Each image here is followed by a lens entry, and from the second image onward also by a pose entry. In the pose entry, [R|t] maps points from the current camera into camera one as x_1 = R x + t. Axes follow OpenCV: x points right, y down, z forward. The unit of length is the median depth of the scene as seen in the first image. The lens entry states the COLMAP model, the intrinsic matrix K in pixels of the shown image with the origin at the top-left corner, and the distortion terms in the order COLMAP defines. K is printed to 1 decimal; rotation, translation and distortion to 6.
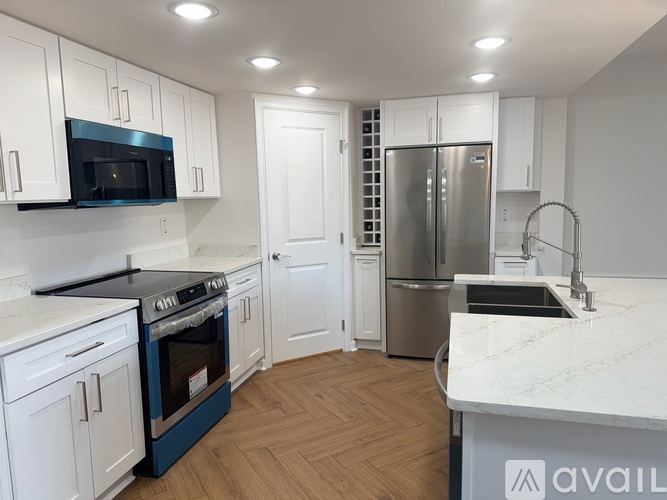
lens RADIAL K [[484.6, 0, 333.5], [0, 484.6, 250.0], [0, 0, 1]] dist [0.050064, -0.000806]
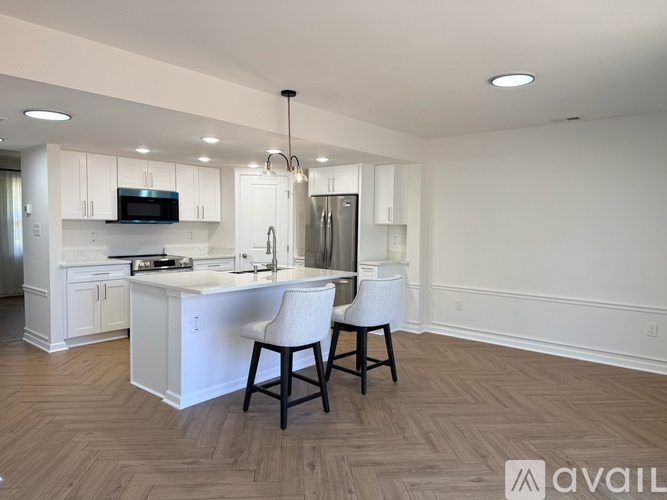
lens RADIAL K [[484.6, 0, 333.5], [0, 484.6, 250.0], [0, 0, 1]] dist [0.050064, -0.000806]
pose [[0.891621, 0.056075, -0.449296, 1.155974], [-0.083793, 0.995596, -0.042030, 0.047351], [0.444961, 0.075122, 0.892394, -0.531041]]
